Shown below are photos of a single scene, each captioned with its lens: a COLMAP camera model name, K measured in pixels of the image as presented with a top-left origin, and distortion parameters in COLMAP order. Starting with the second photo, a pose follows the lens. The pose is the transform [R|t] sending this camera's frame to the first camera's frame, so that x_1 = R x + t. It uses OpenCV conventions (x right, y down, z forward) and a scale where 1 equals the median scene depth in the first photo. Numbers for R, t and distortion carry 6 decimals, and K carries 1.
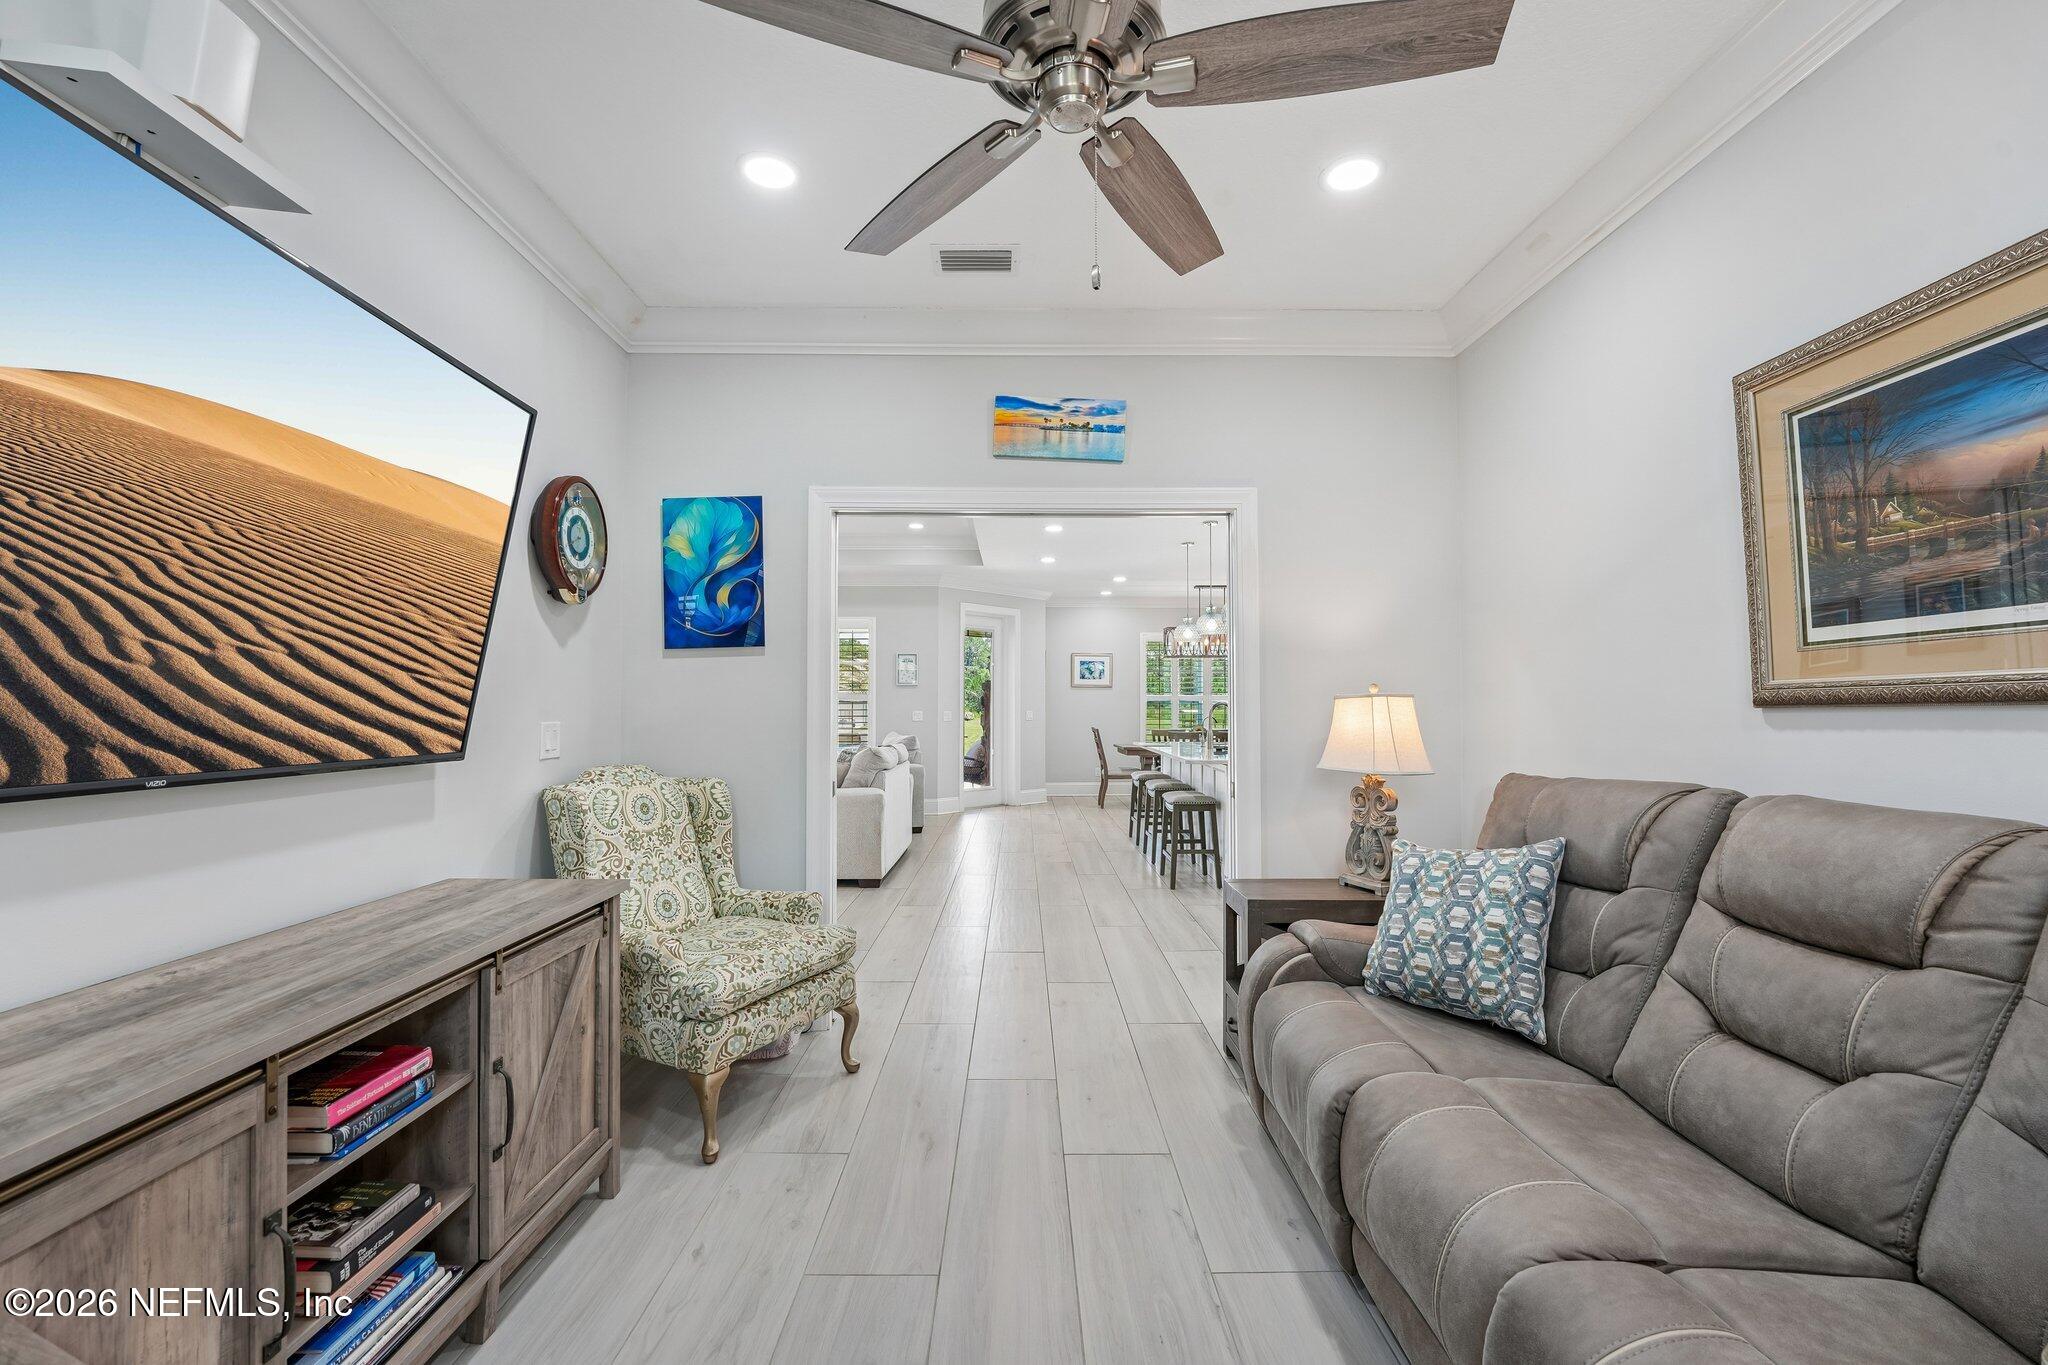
lens RADIAL K [[850.8, 0, 1024.6], [0, 850.8, 712.8], [0, 0, 1]] dist [-0.016766, 0.000539]
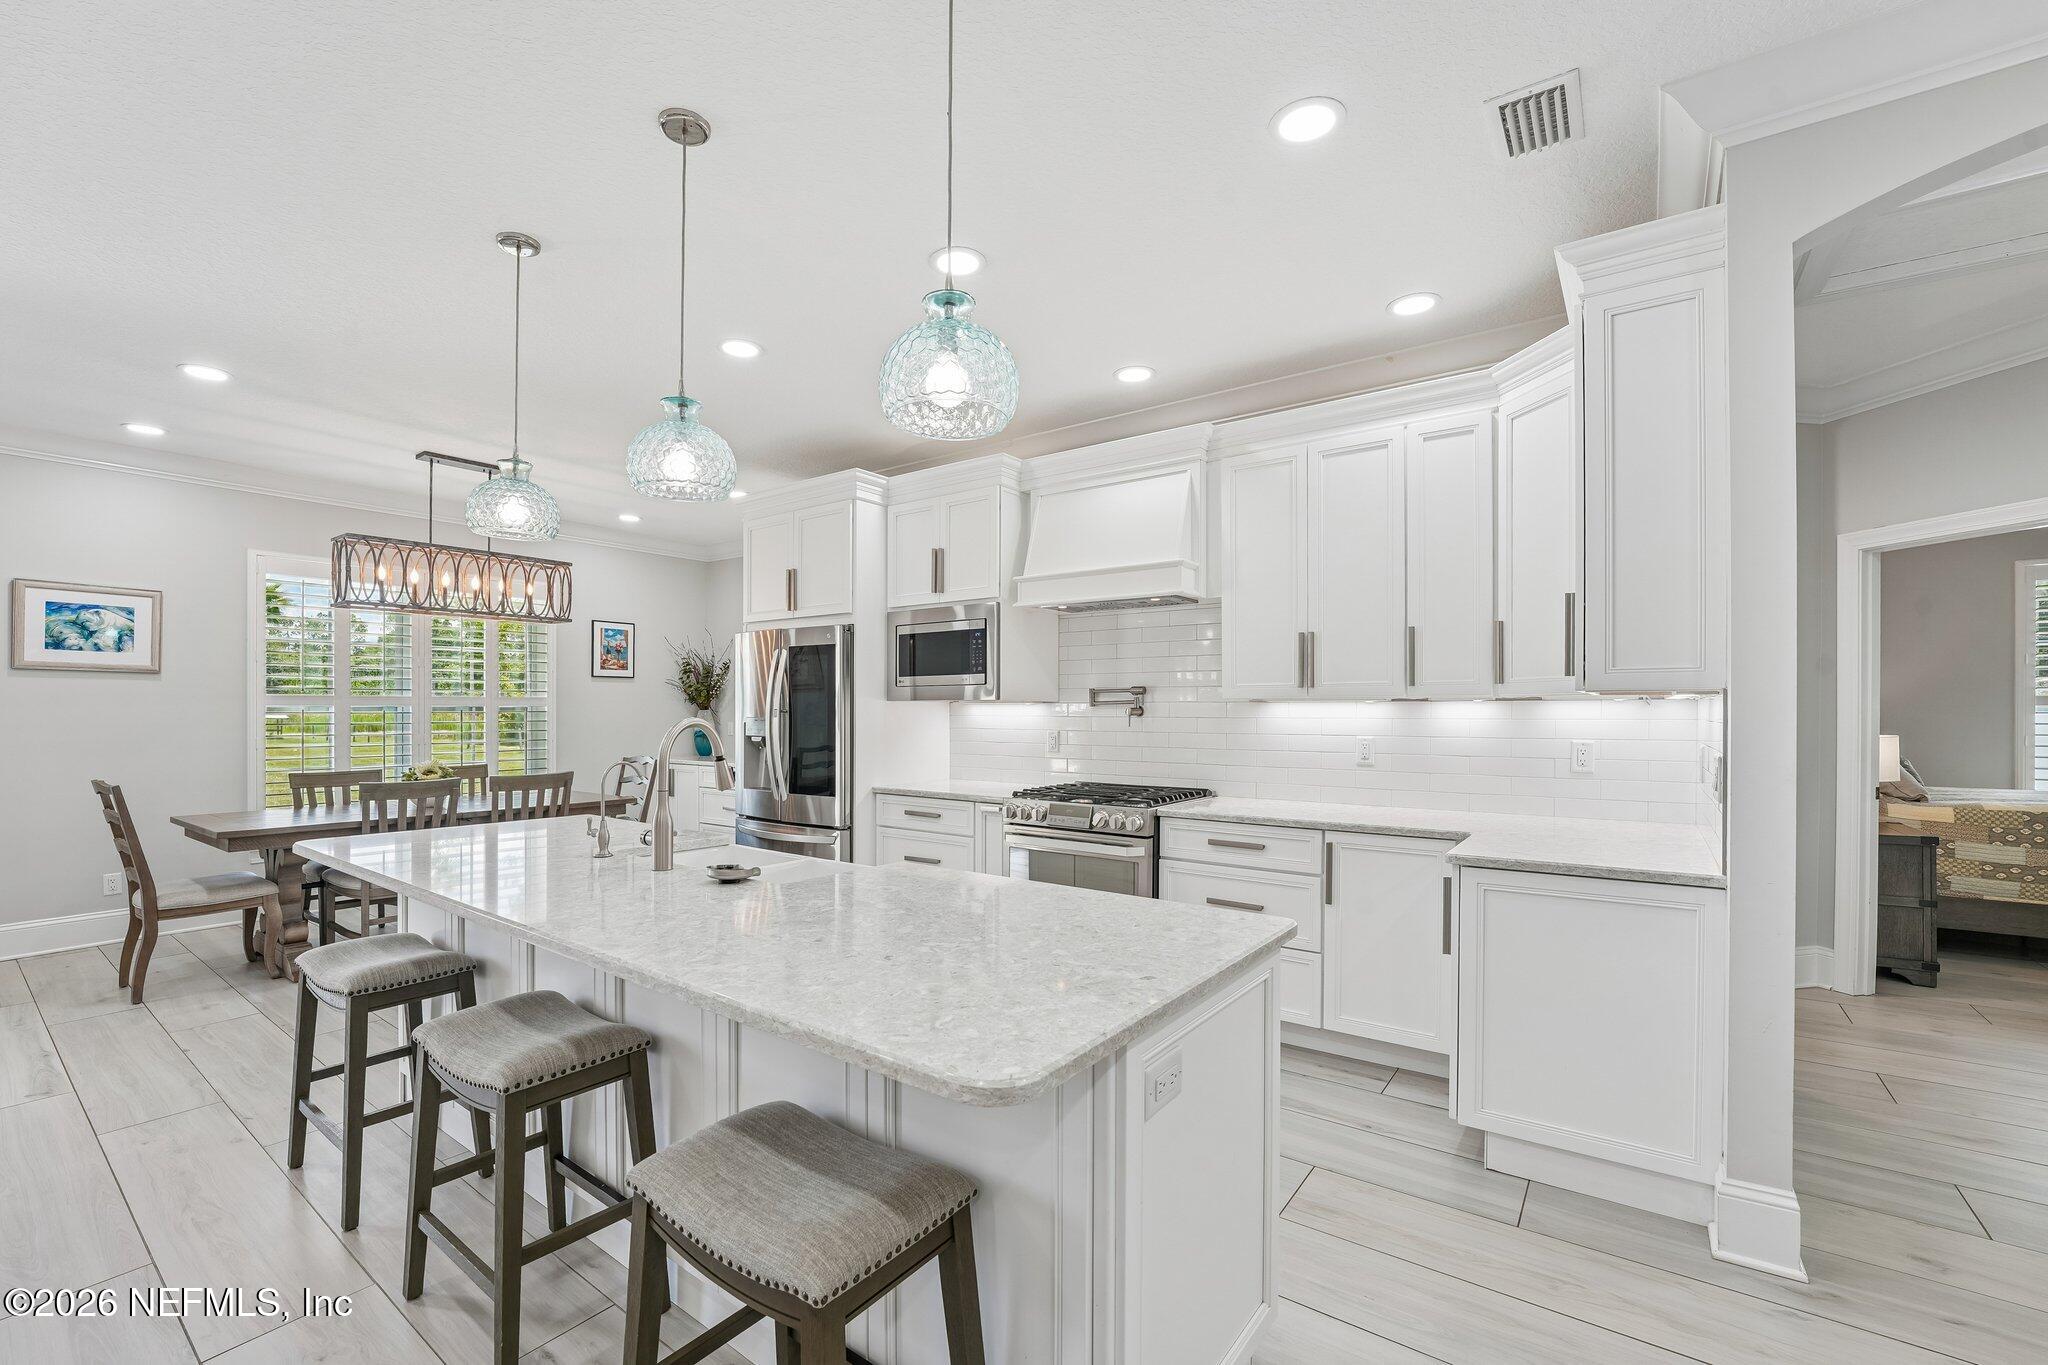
lens RADIAL K [[850.8, 0, 1024.6], [0, 850.8, 712.8], [0, 0, 1]] dist [-0.016766, 0.000539]
pose [[0.599695, -0.000974, 0.800228, 0.032177], [0.004128, 0.999990, -0.001877, -0.008876], [-0.800218, 0.004429, 0.599693, 0.455990]]
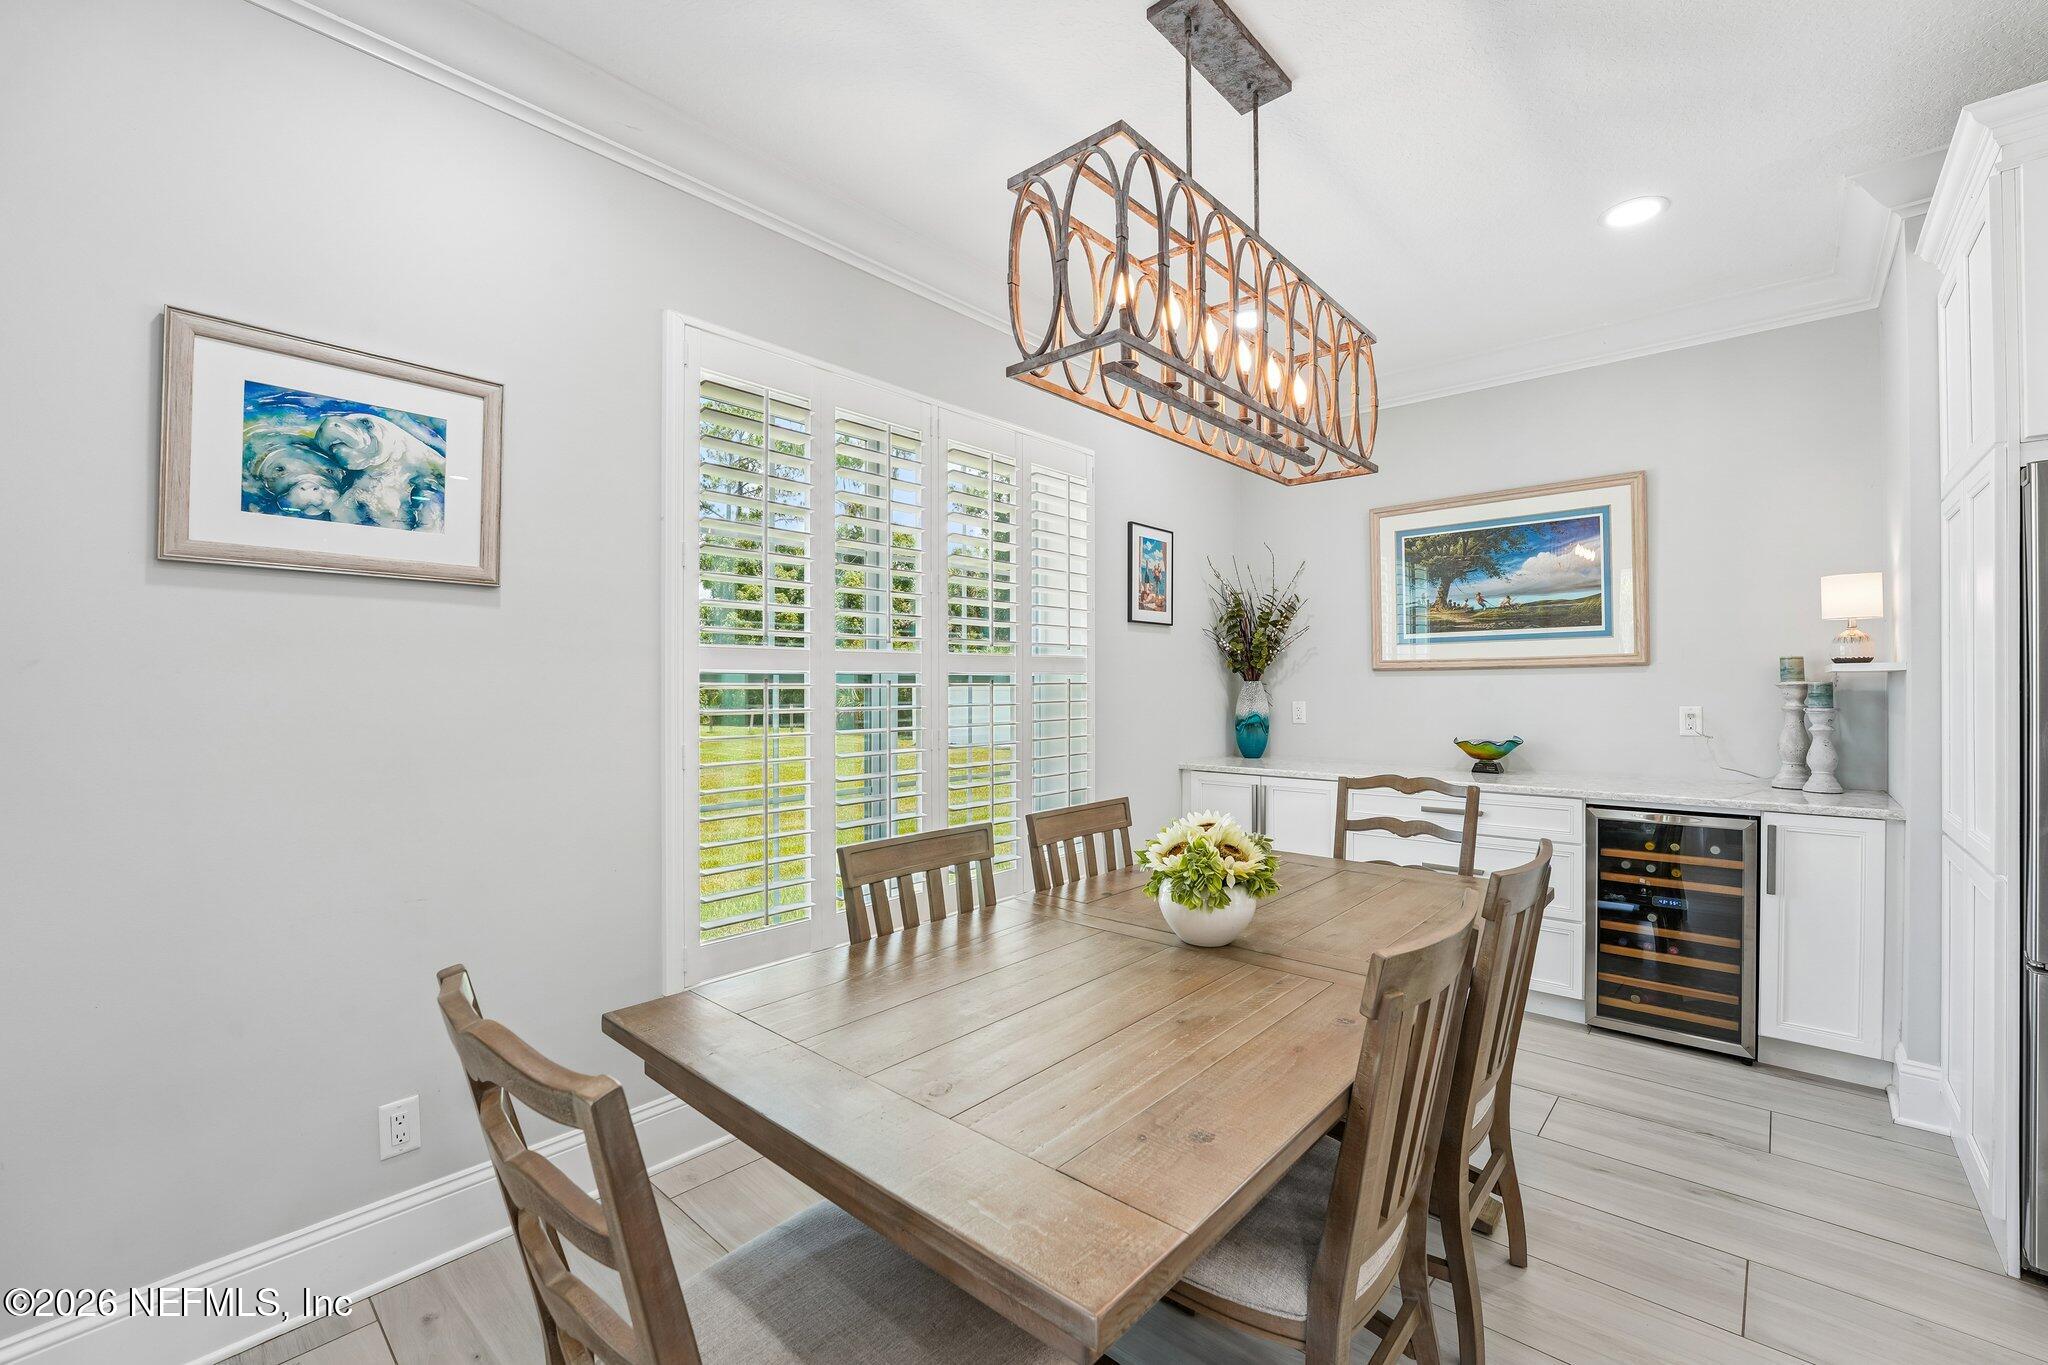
lens RADIAL K [[837.7, 0, 1024.0], [0, 837.7, 682.5], [0, 0, 1]] dist [-0.022293, 0.000053]
pose [[0.672282, 0.003422, 0.740287, 0.056048], [0.007944, 0.999898, -0.011836, -0.009403], [-0.740253, 0.013838, 0.672186, 0.880287]]
